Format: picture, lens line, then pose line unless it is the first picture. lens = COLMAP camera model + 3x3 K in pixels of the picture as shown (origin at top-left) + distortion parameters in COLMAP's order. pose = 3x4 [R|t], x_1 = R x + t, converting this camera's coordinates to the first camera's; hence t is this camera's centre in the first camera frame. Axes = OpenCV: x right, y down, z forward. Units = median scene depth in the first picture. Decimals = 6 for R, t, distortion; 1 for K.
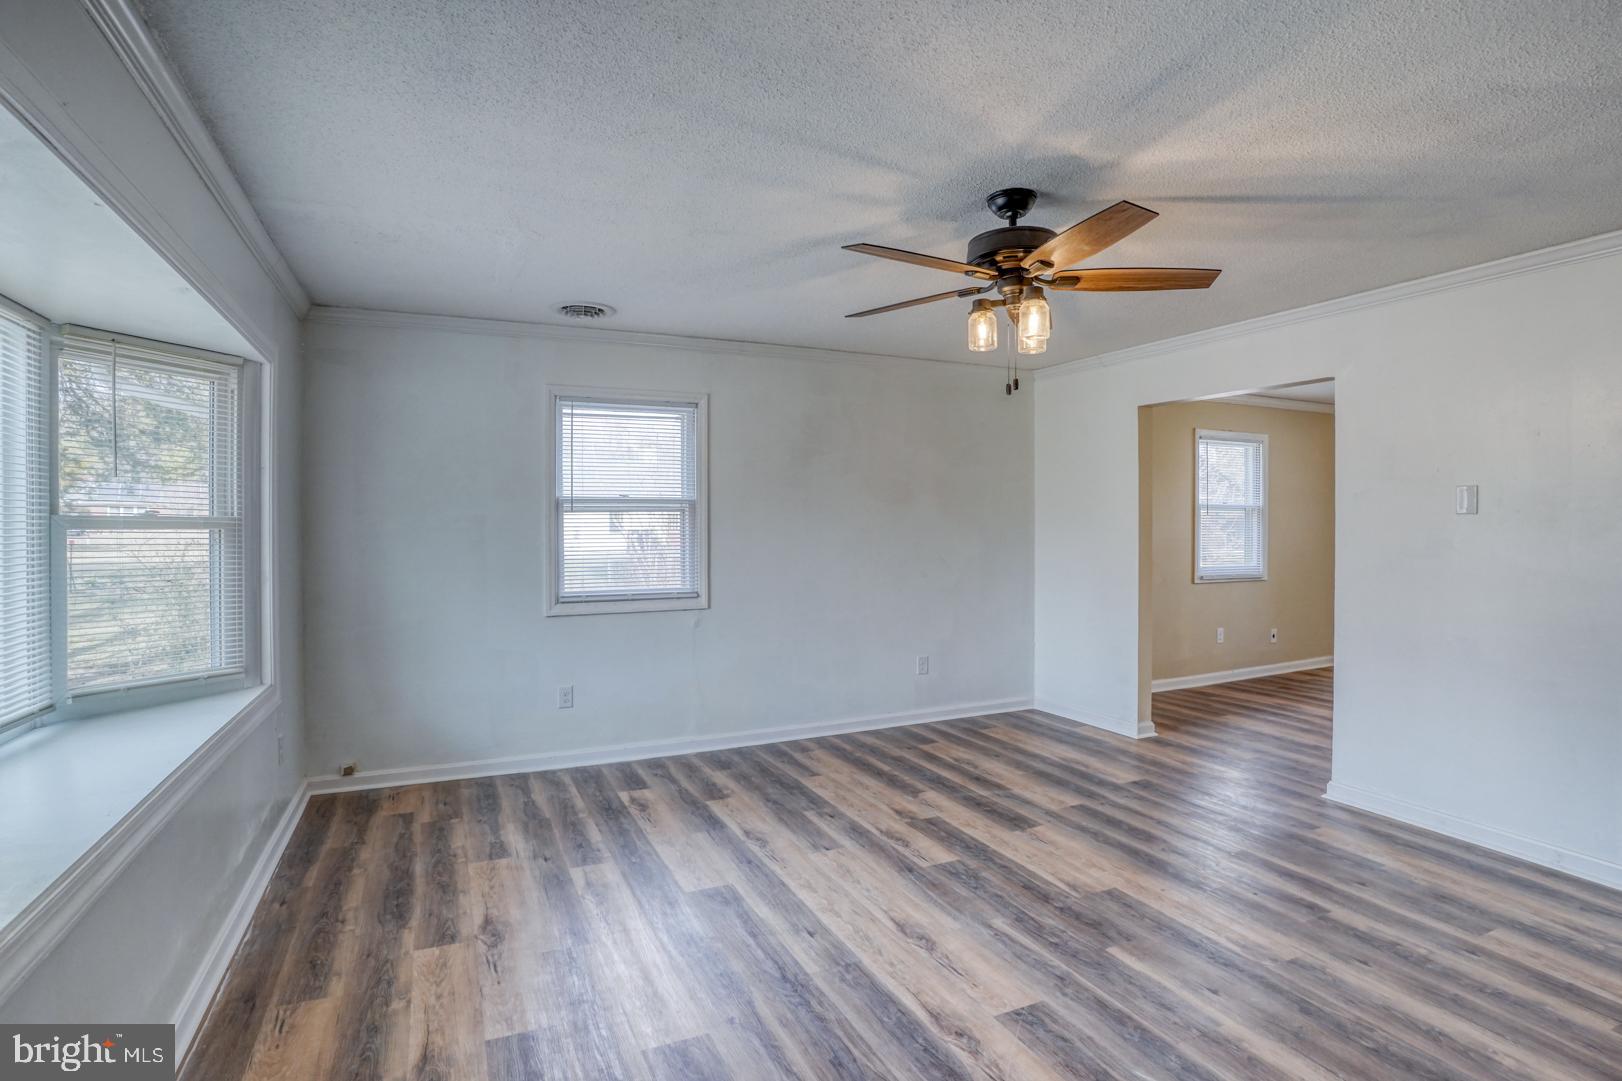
lens RADIAL K [[813.4, 0, 836.2], [0, 813.4, 522.9], [0, 0, 1]] dist [-0.049065, 0.010428]
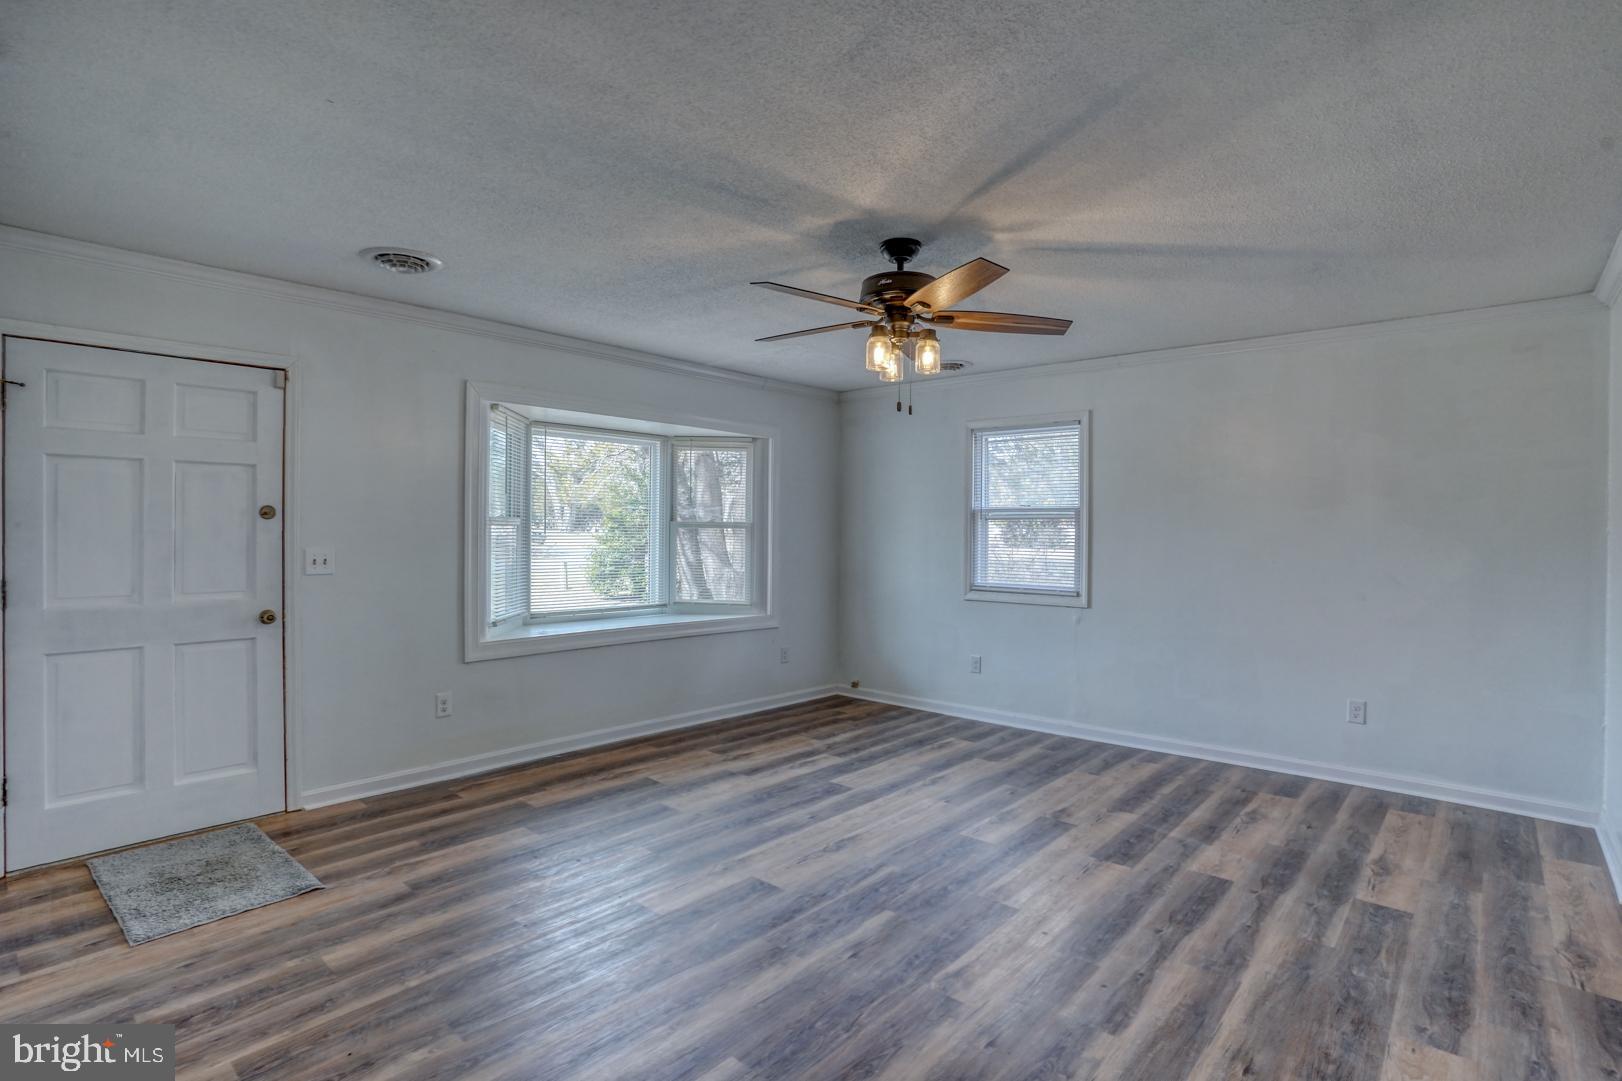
lens RADIAL K [[813.4, 0, 813.2], [0, 813.4, 527.3], [0, 0, 1]] dist [-0.049065, 0.010428]
pose [[0.384264, 0.000625, -0.923223, 0.962103], [-0.006755, 0.999975, -0.002135, 0.003596], [0.923198, 0.007057, 0.384259, 0.340792]]
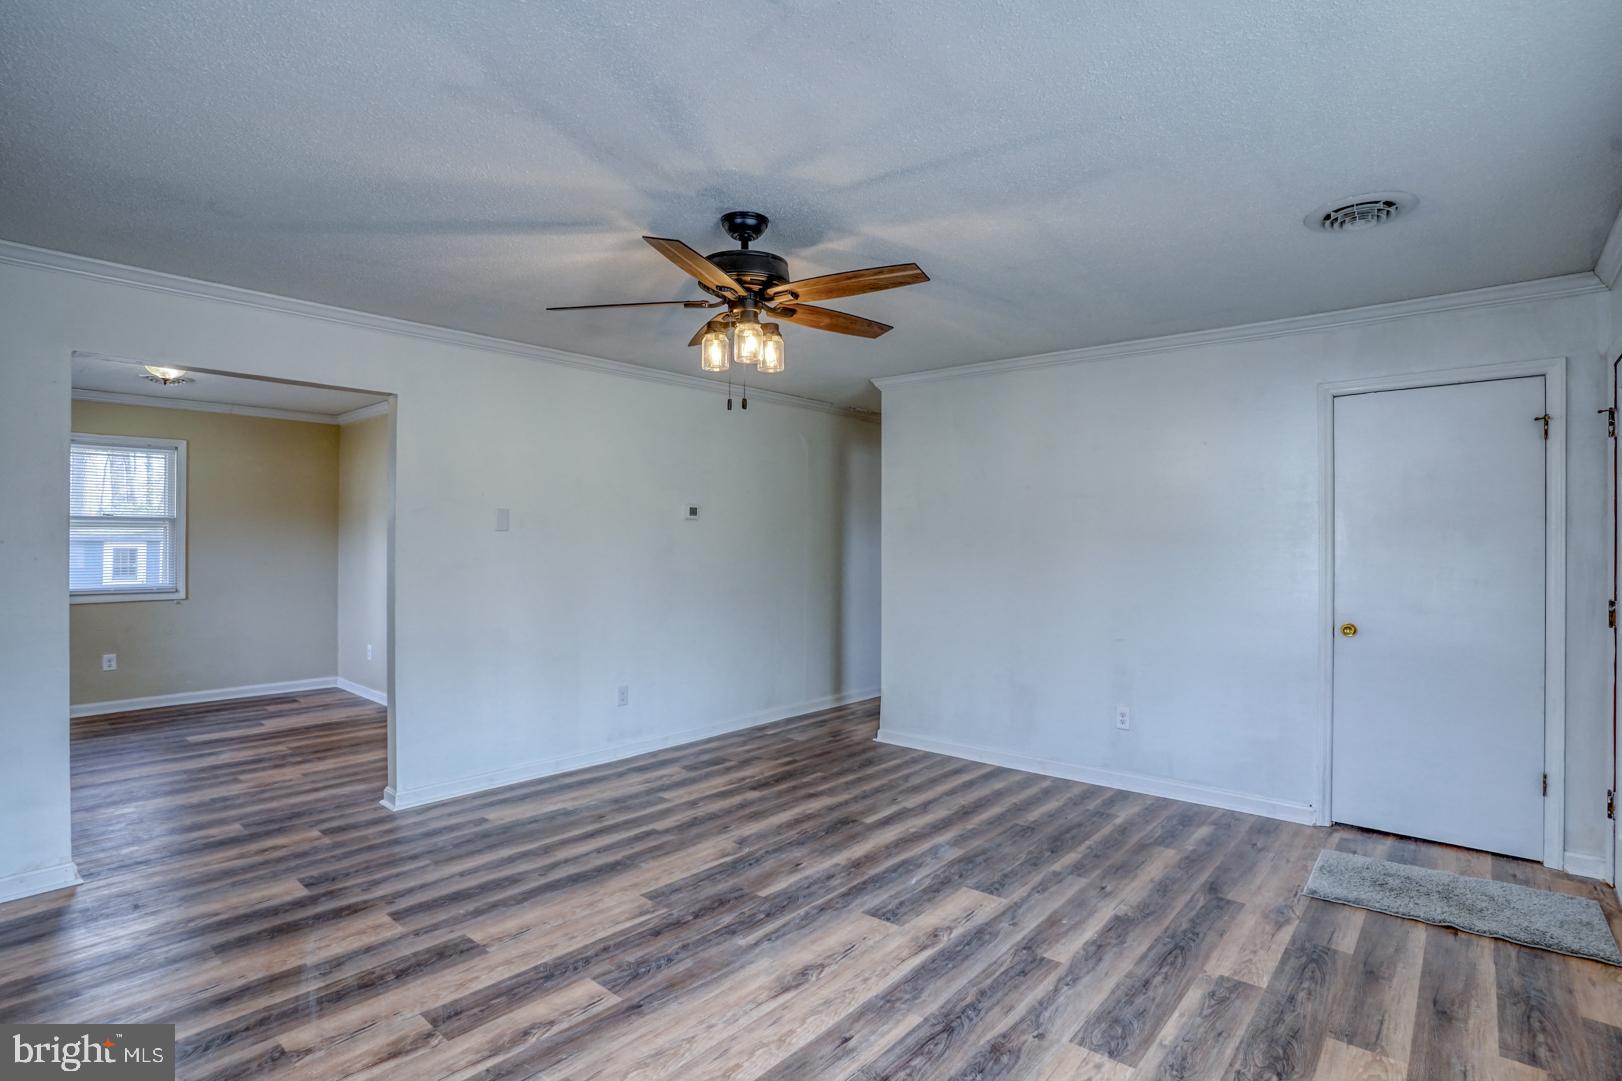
lens RADIAL K [[813.4, 0, 803.1], [0, 813.4, 533.5], [0, 0, 1]] dist [-0.049065, 0.010428]
pose [[-0.385418, 0.001498, 0.922741, -0.580378], [-0.003889, 0.999987, -0.003248, -0.004761], [-0.922734, -0.004841, -0.385407, 1.021844]]
